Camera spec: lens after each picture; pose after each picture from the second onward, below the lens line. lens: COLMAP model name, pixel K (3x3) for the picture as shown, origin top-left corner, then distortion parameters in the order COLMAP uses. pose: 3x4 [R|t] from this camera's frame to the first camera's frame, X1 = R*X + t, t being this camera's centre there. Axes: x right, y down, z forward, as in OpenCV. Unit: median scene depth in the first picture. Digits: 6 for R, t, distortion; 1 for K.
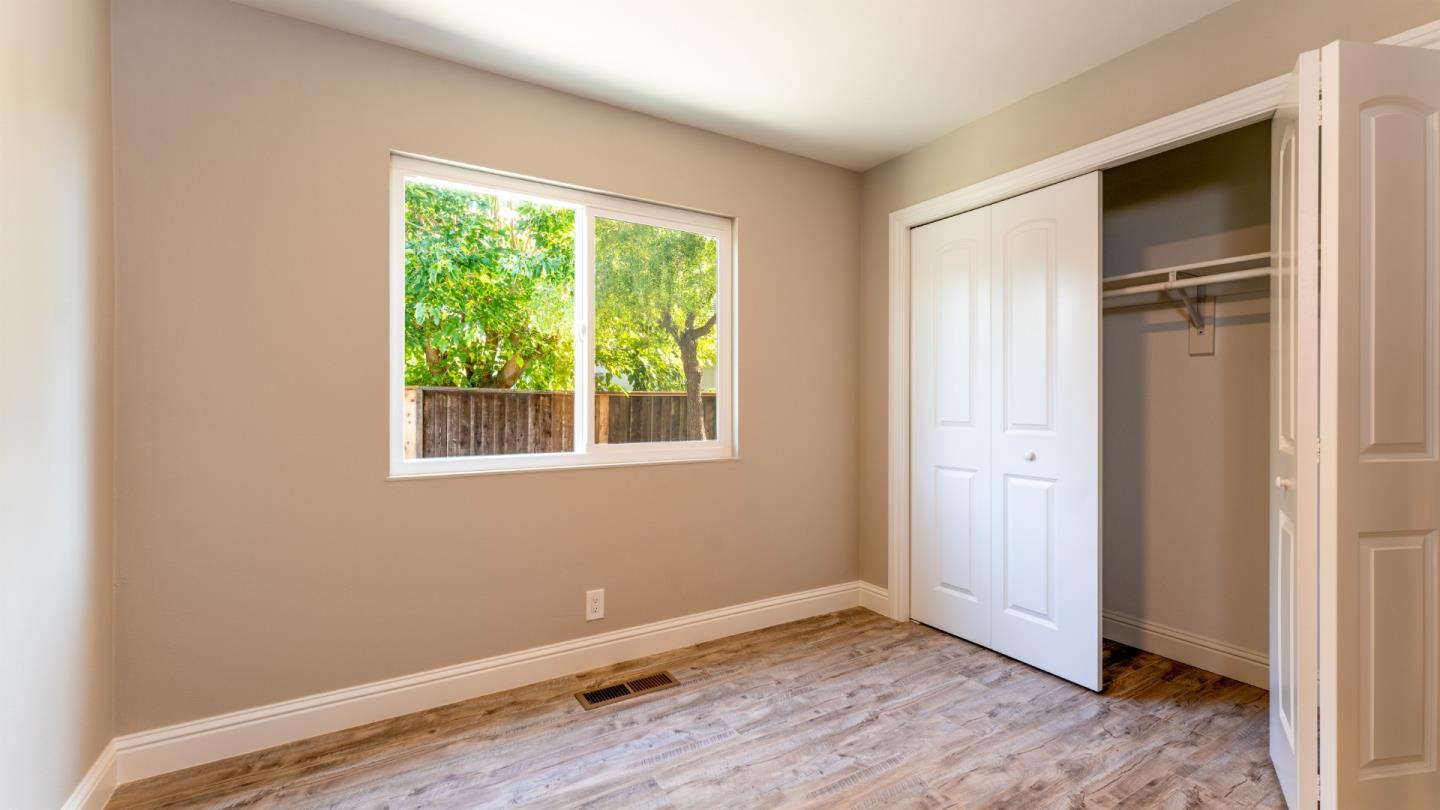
lens RADIAL K [[588.6, 0, 714.7], [0, 588.6, 401.0], [0, 0, 1]] dist [0.002469, 0.000161]
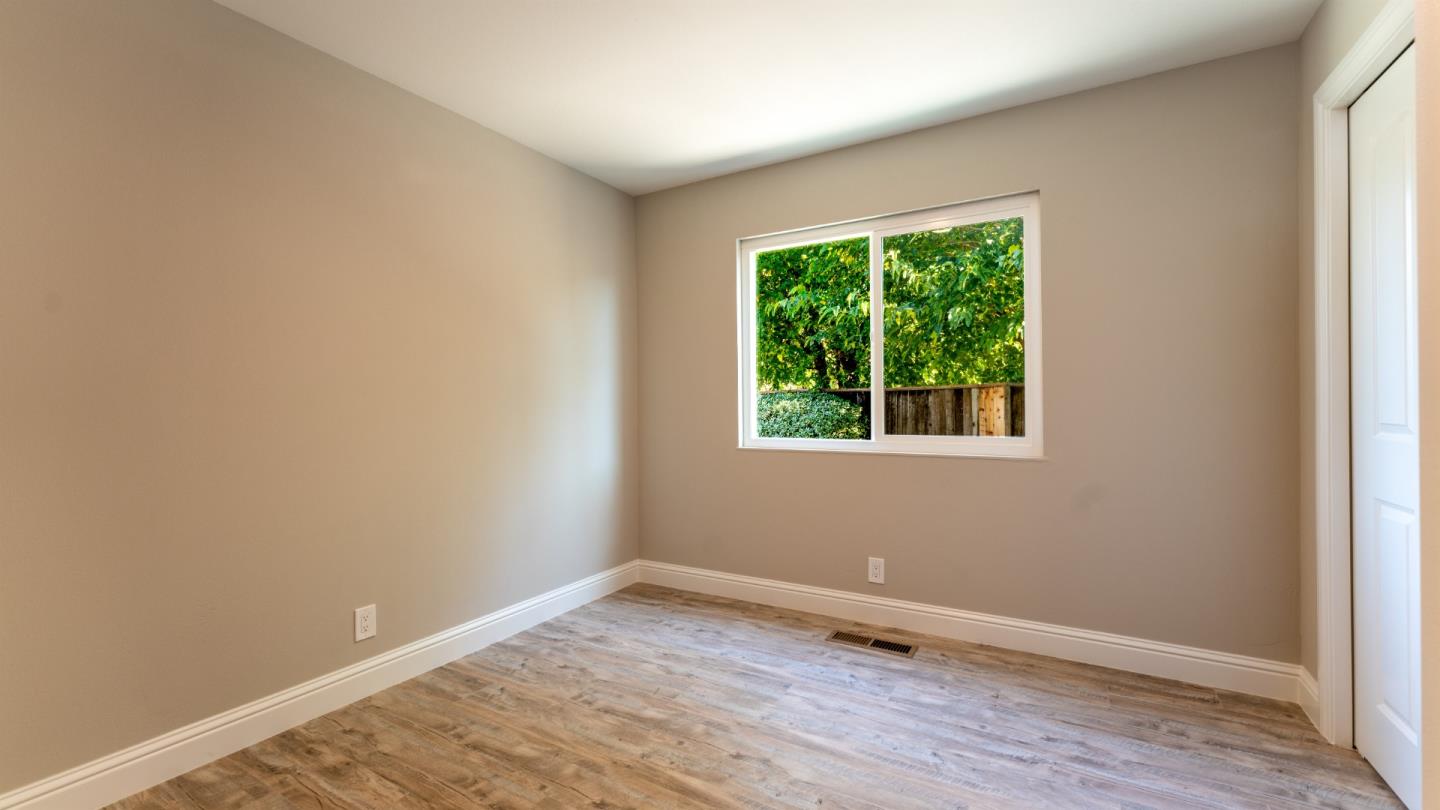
lens RADIAL K [[588.6, 0, 713.0], [0, 588.6, 405.5], [0, 0, 1]] dist [0.002469, 0.000161]
pose [[0.482928, 0.000673, -0.875660, 0.695211], [0.011844, 0.999903, 0.007301, 0.004227], [0.875580, -0.013897, 0.482874, 0.158292]]
